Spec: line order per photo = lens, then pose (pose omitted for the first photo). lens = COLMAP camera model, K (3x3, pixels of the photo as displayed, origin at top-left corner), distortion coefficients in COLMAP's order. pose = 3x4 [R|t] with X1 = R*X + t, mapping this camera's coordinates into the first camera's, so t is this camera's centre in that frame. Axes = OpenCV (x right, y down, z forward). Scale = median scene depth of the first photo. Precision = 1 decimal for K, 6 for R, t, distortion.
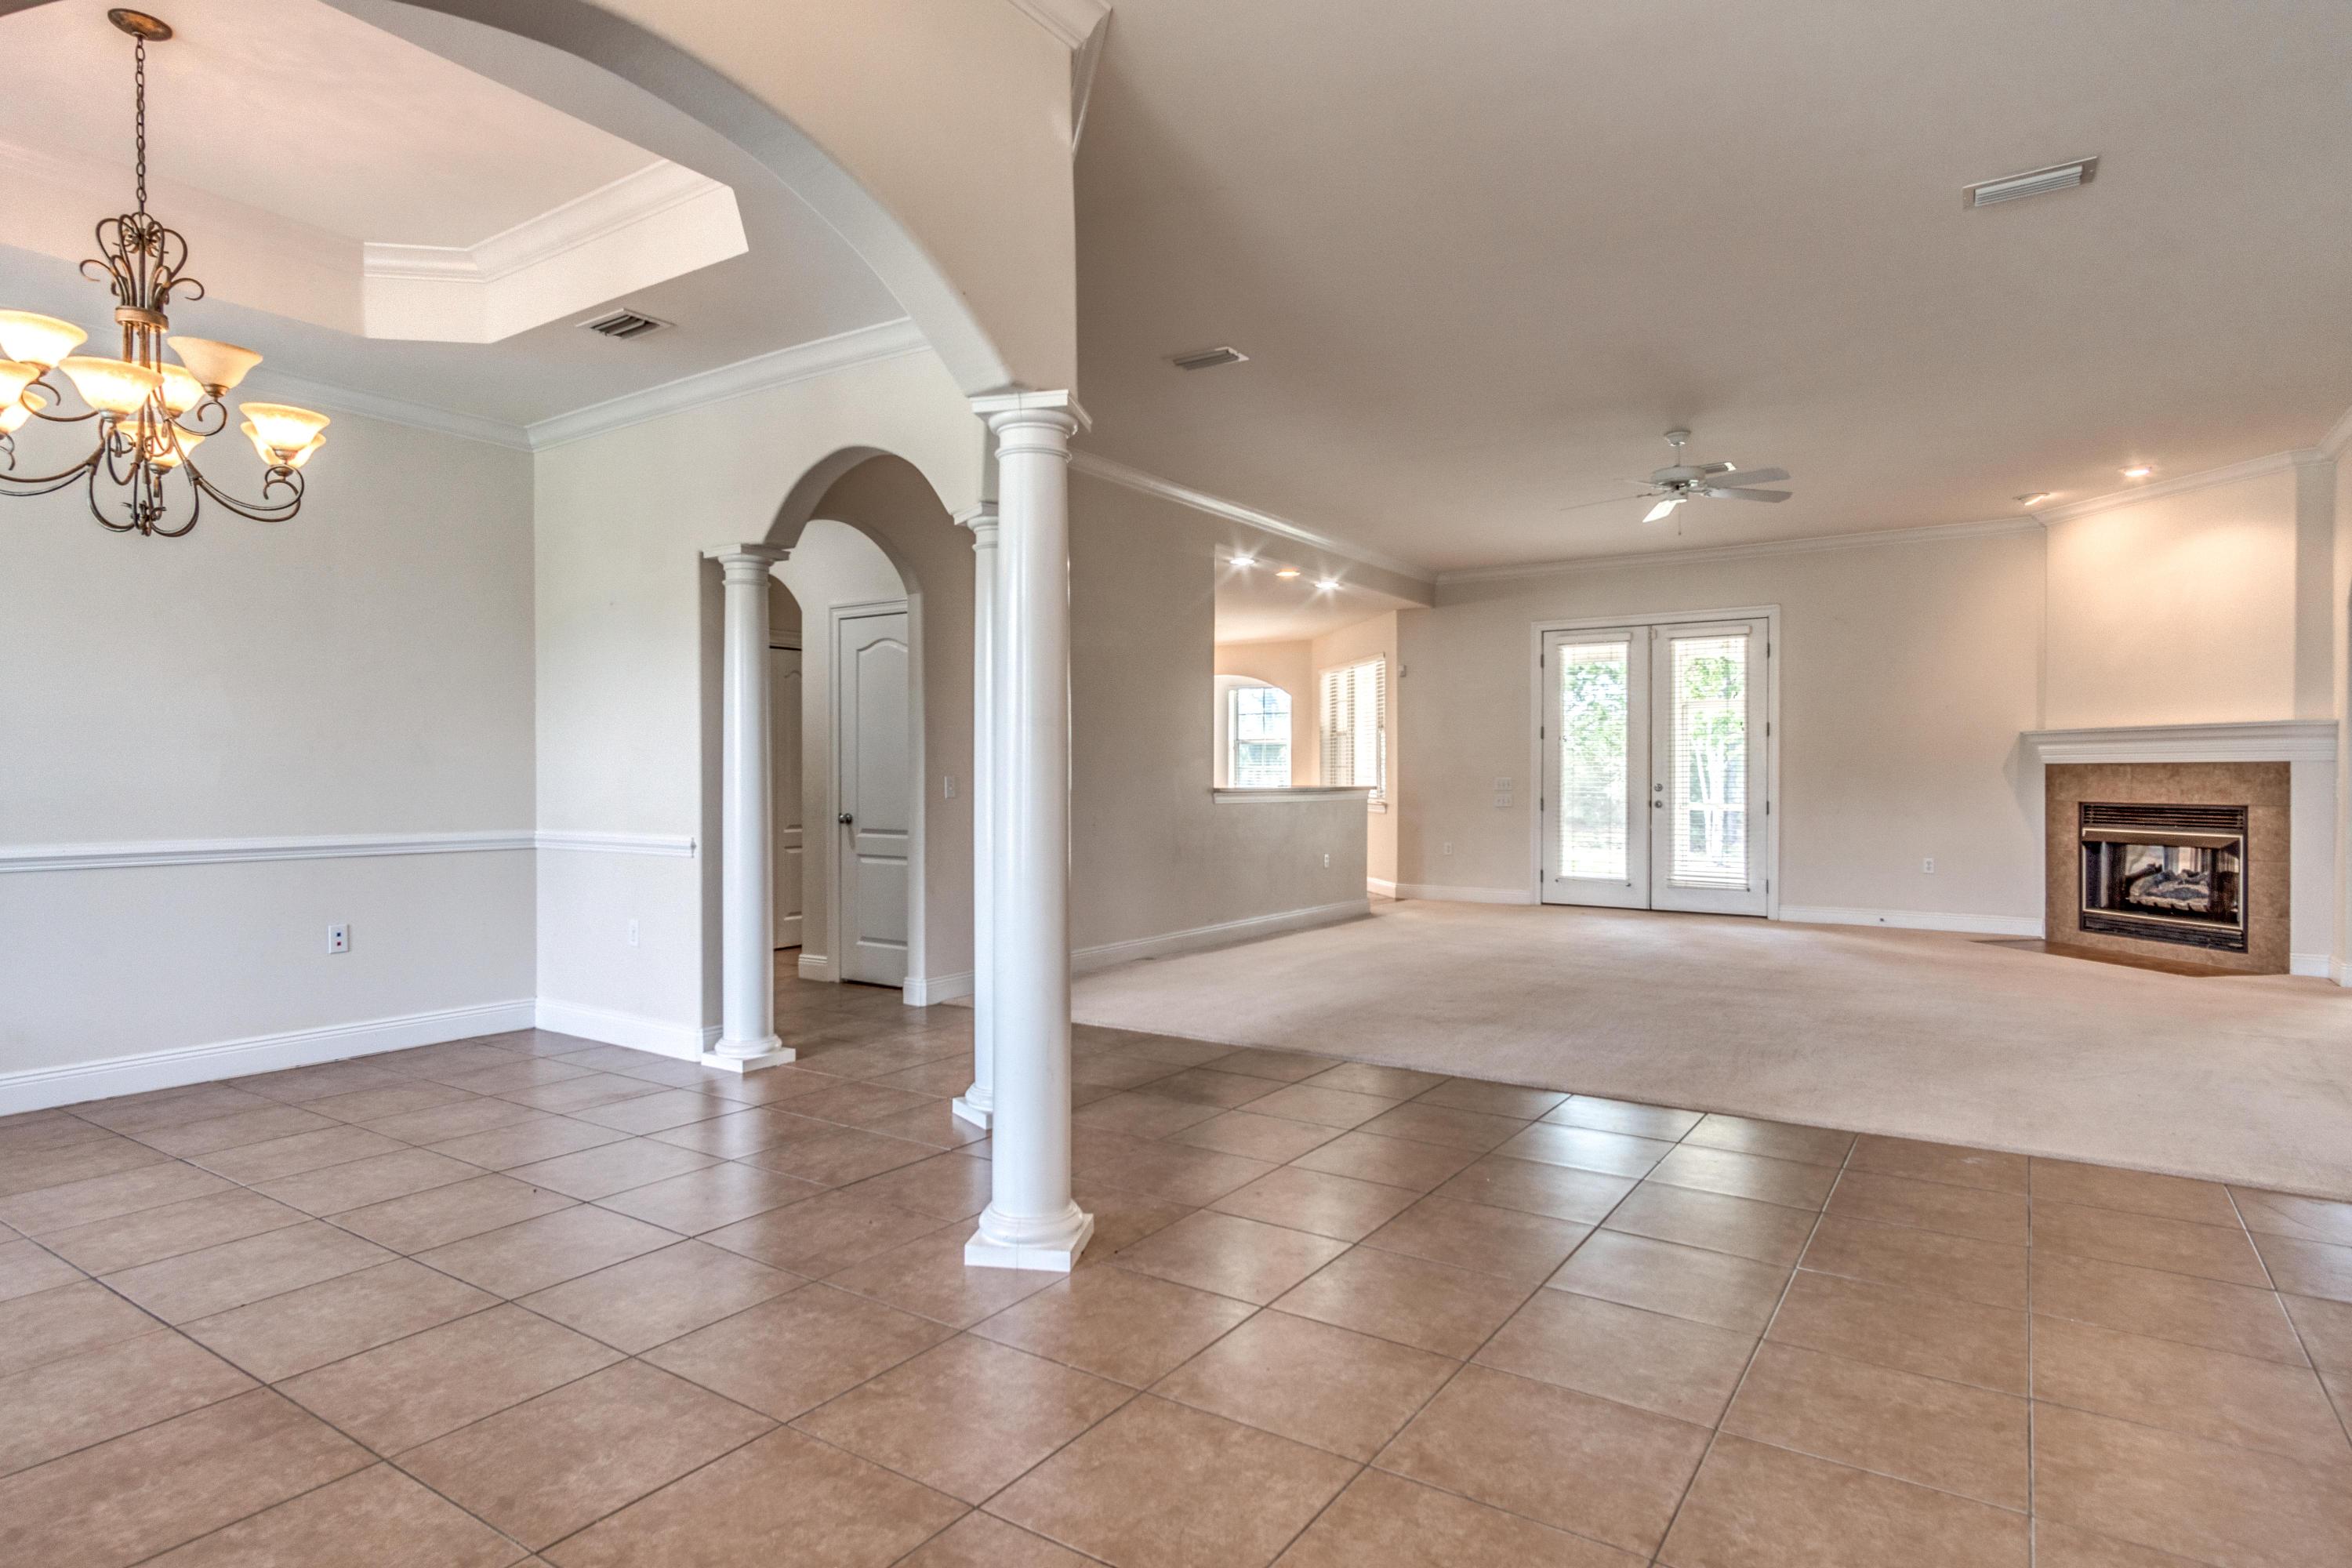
lens RADIAL K [[1261.2, 0, 1173.2], [0, 1261.2, 778.0], [0, 0, 1]] dist [0.000497, 0.000295]
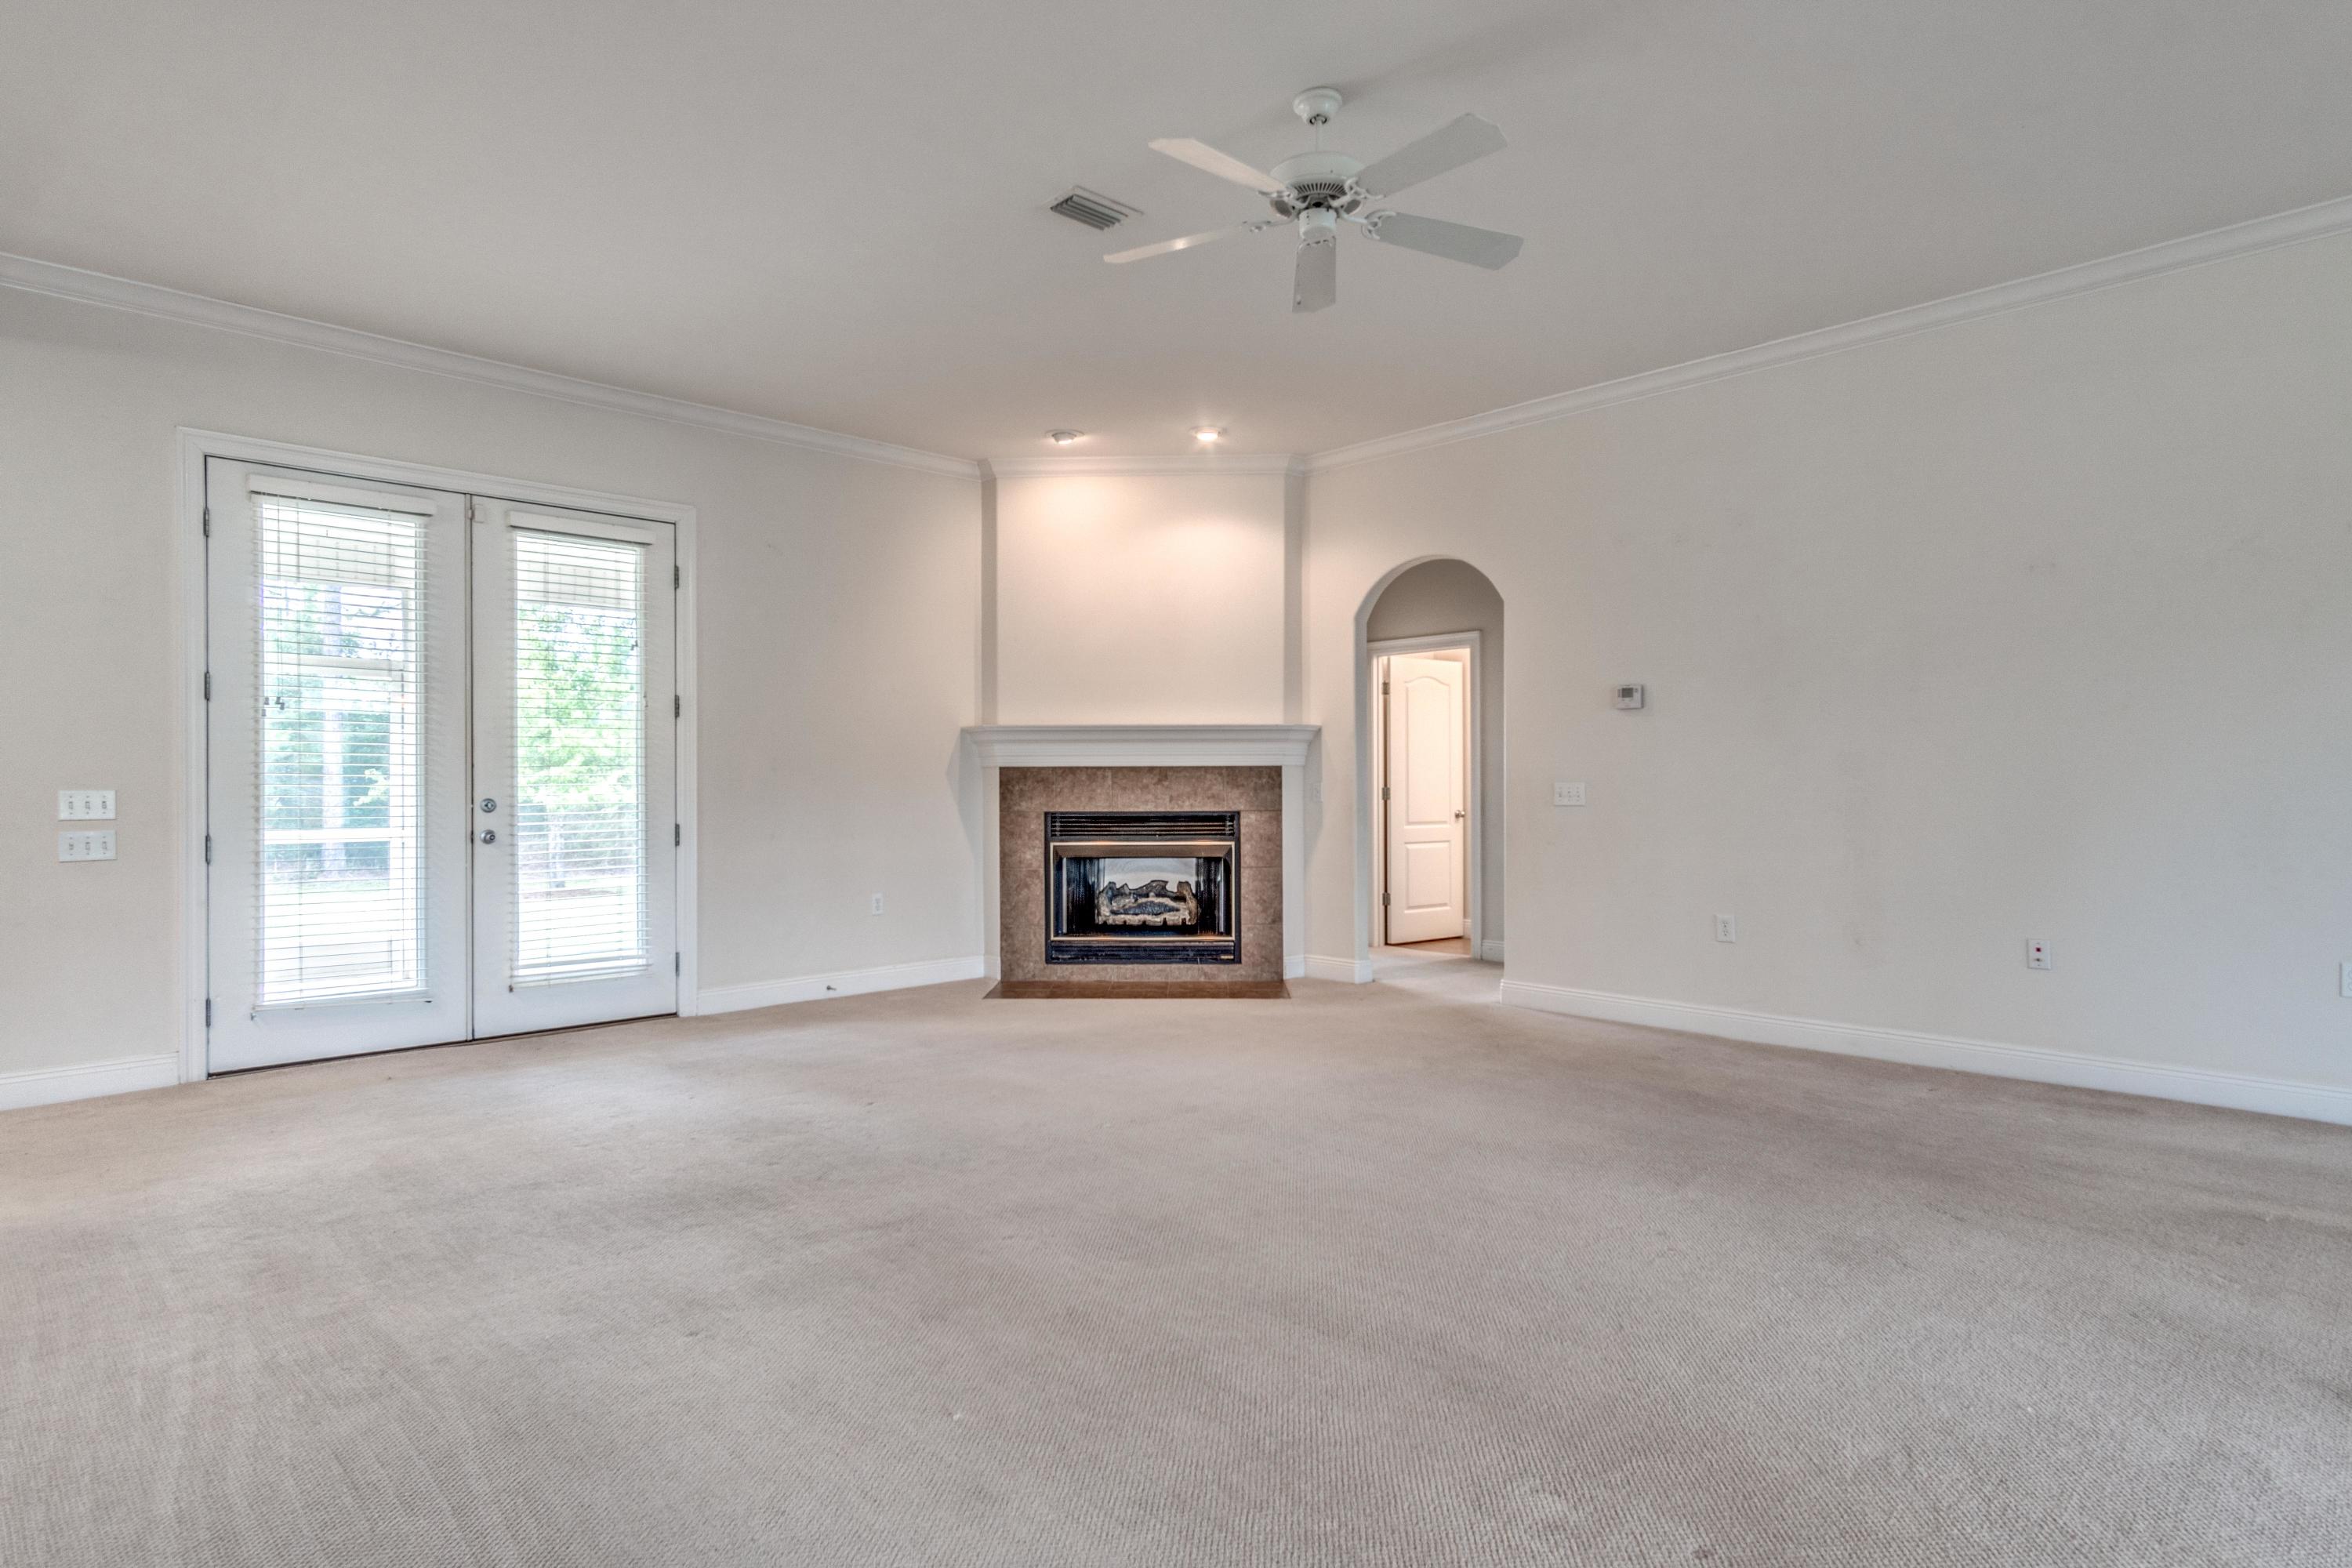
lens RADIAL K [[1238.2, 0, 1165.8], [0, 1238.2, 787.2], [0, 0, 1]] dist [0.002577, 0.000366]
pose [[0.206682, -0.005149, 0.978395, -0.078971], [0.005777, 0.999975, 0.004042, -0.000669], [-0.978391, 0.004816, 0.206707, 0.752503]]
